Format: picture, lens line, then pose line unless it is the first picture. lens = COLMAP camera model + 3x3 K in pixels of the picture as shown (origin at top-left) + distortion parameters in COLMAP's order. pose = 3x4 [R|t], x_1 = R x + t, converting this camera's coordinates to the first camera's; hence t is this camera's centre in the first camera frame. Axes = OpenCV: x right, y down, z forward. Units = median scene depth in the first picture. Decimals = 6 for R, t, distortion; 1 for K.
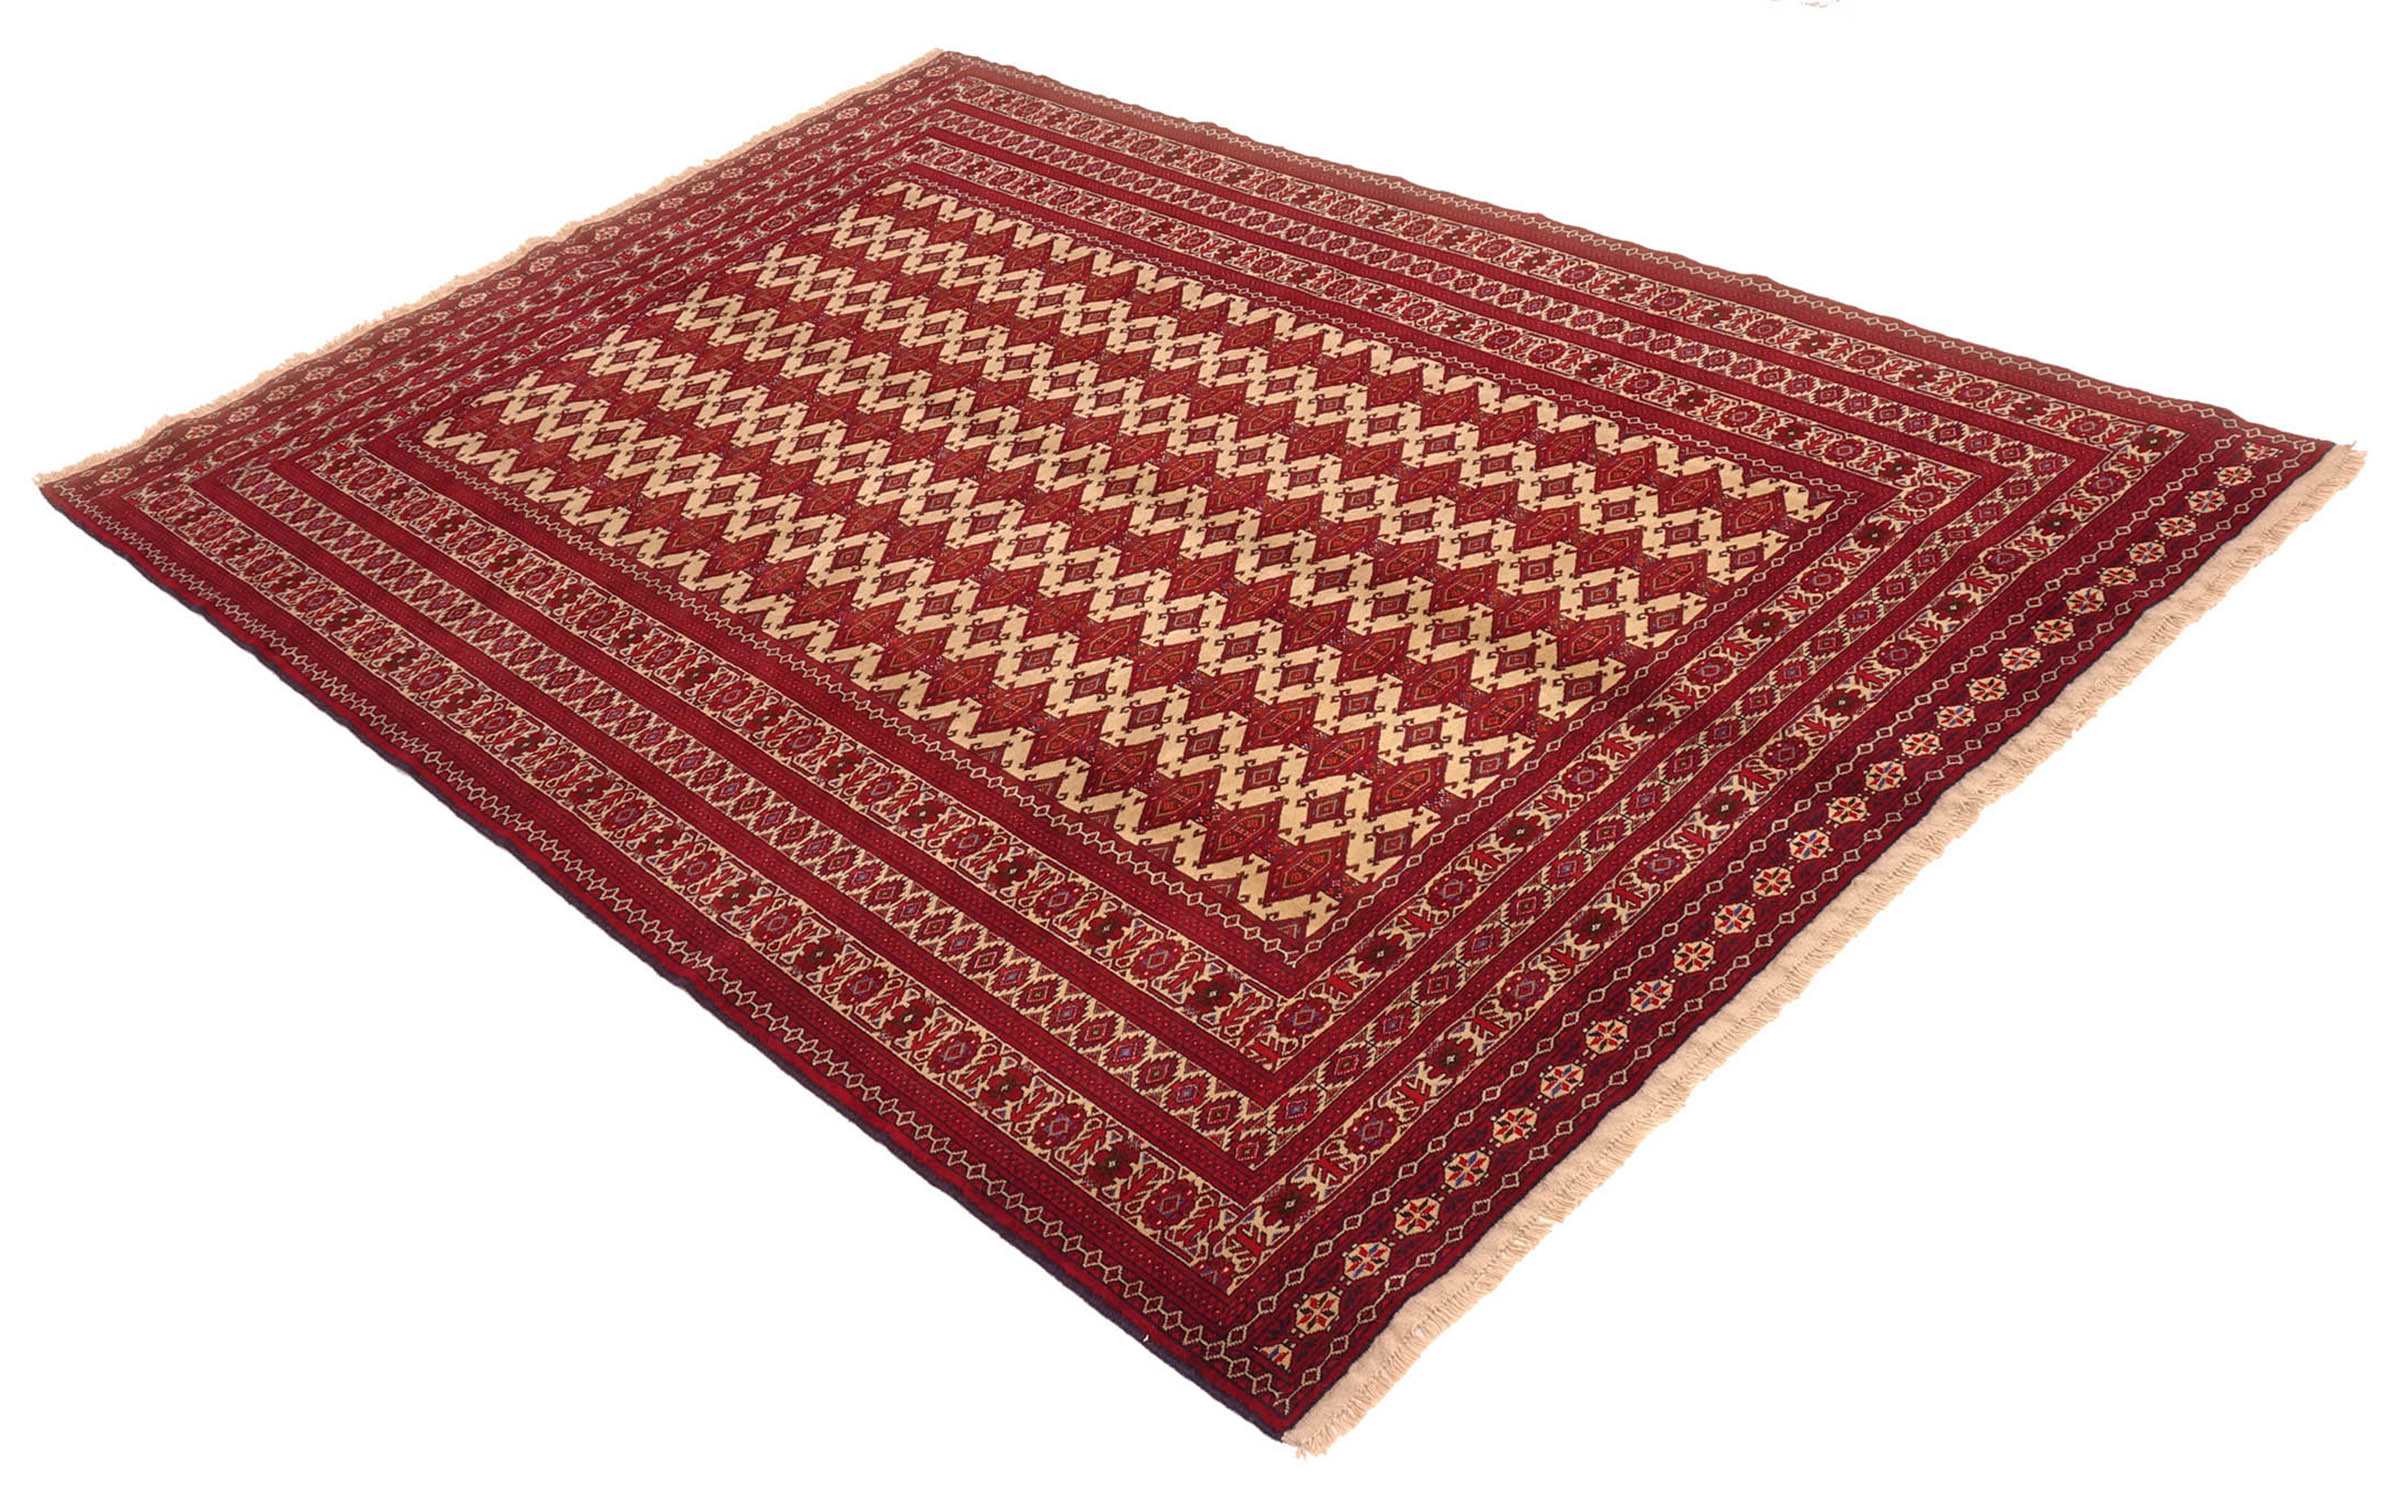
lens RADIAL K [[2335.8, 0, 1192.2], [0, 2335.8, 733.2], [0, 0, 1]] dist [-0.000859, -0.003370]
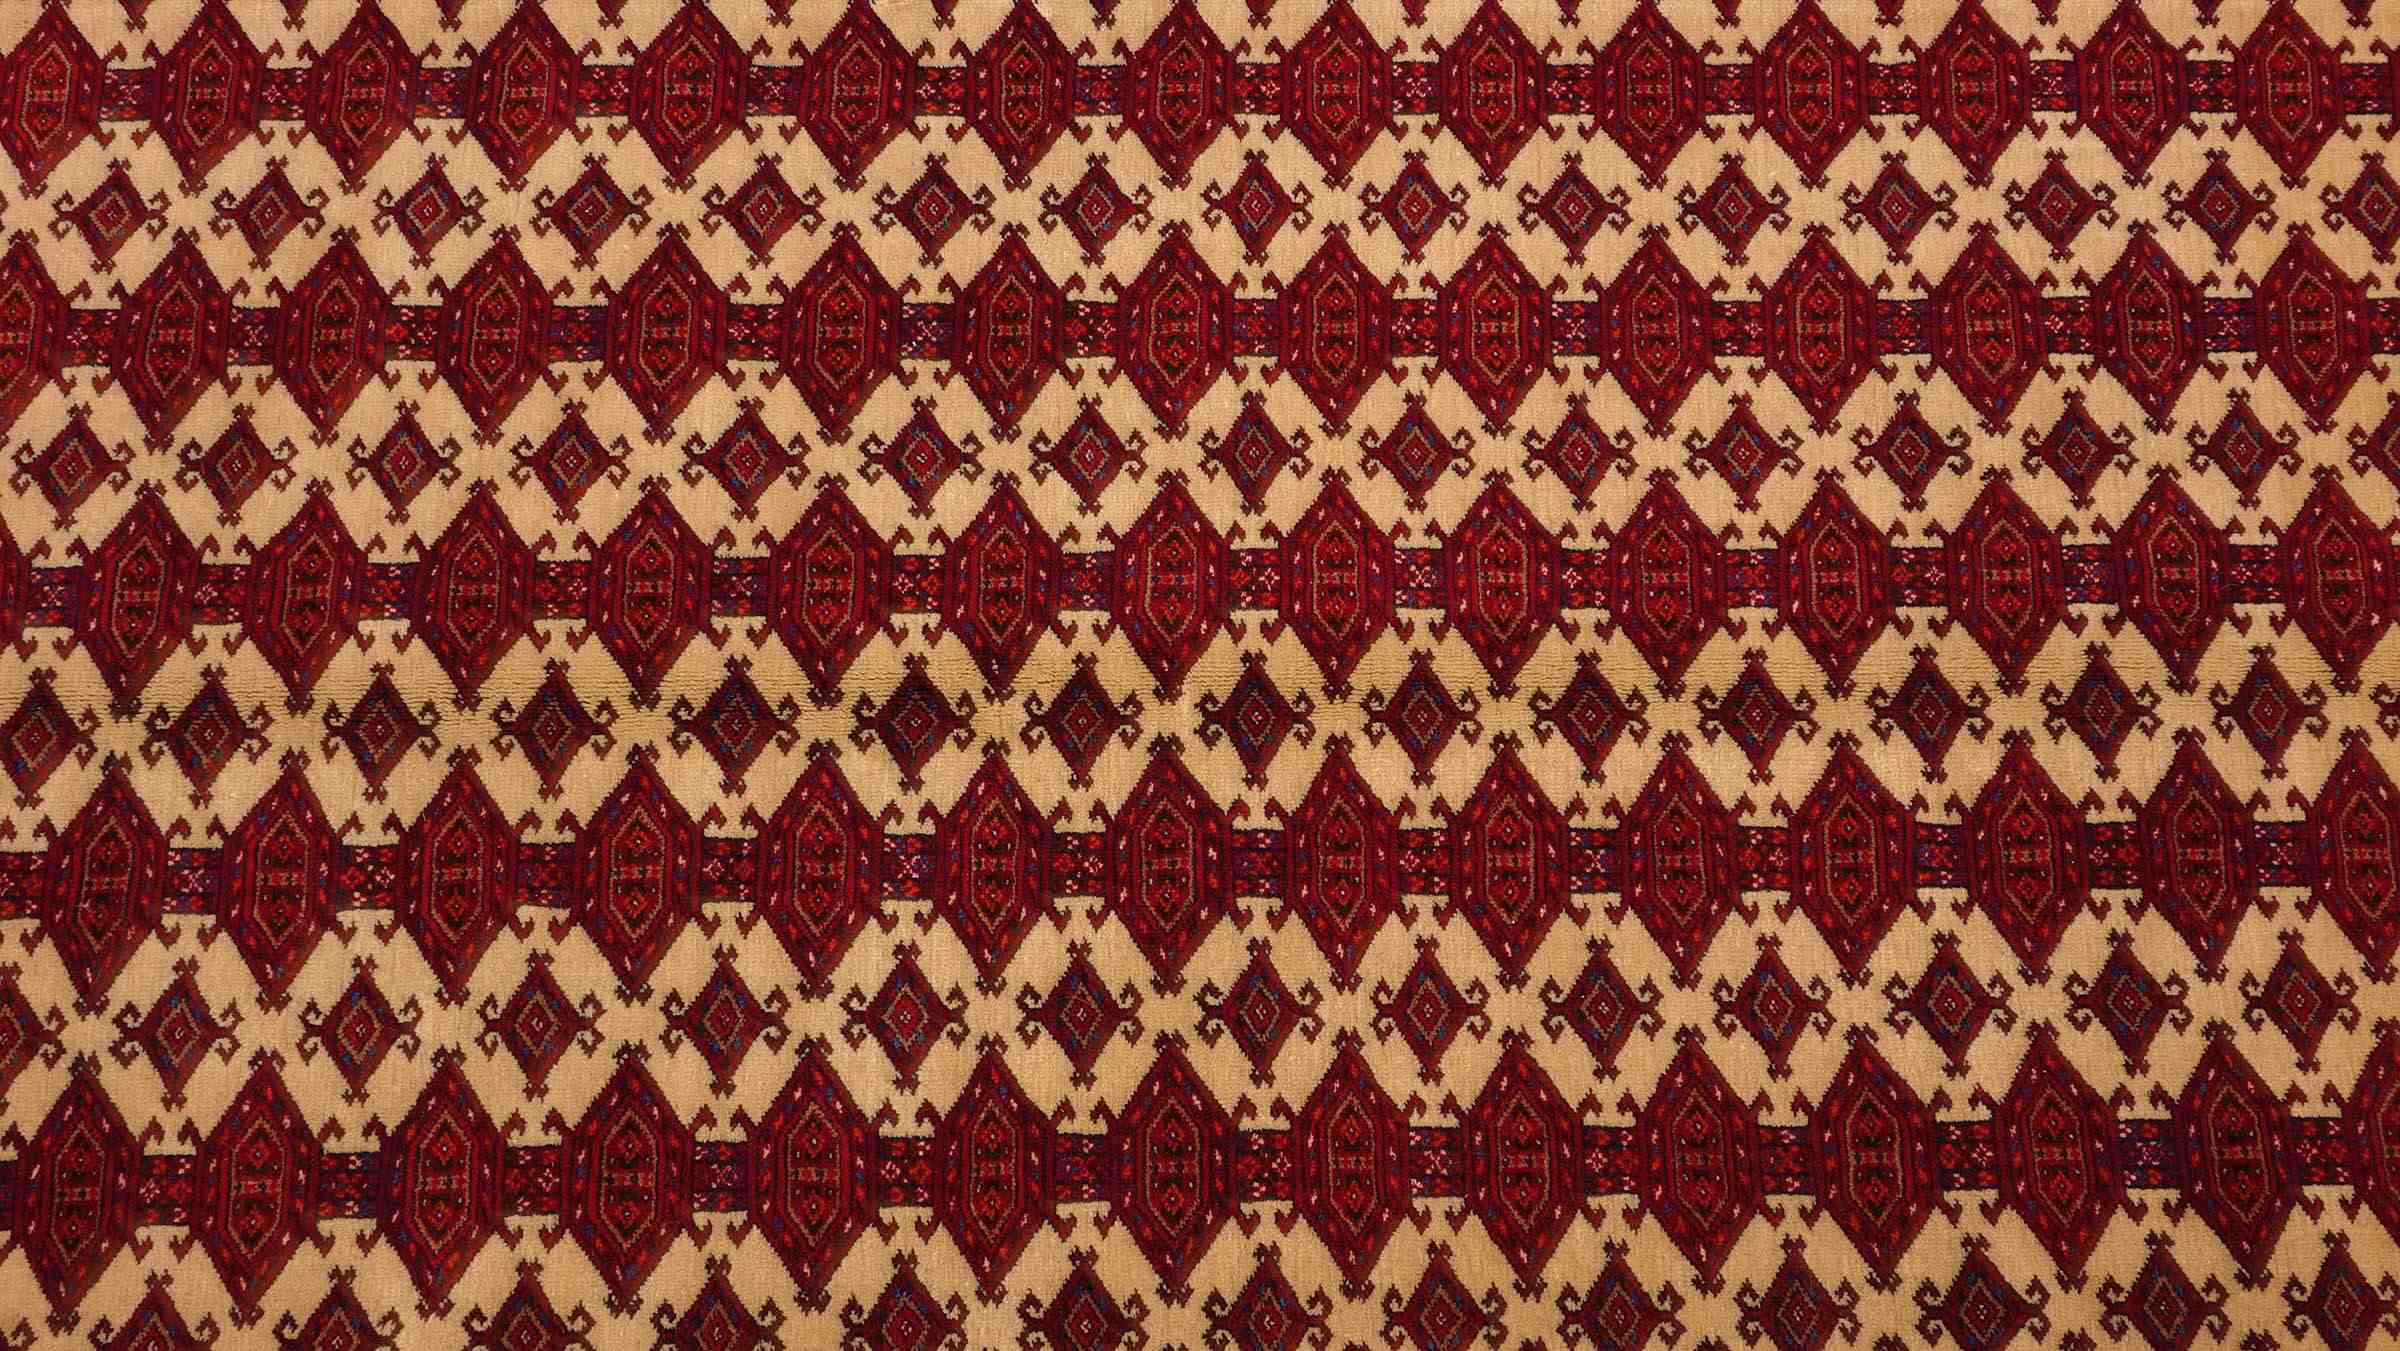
lens RADIAL K [[2041.4, 0, 1200.0], [0, 2041.4, 675.5], [0, 0, 1]] dist [-0.008949, -0.002710]
pose [[0.688246, -0.650532, 0.321133, -0.168028], [0.348393, 0.684638, 0.640229, -0.352162], [-0.636349, -0.328754, 0.697840, 0.763624]]
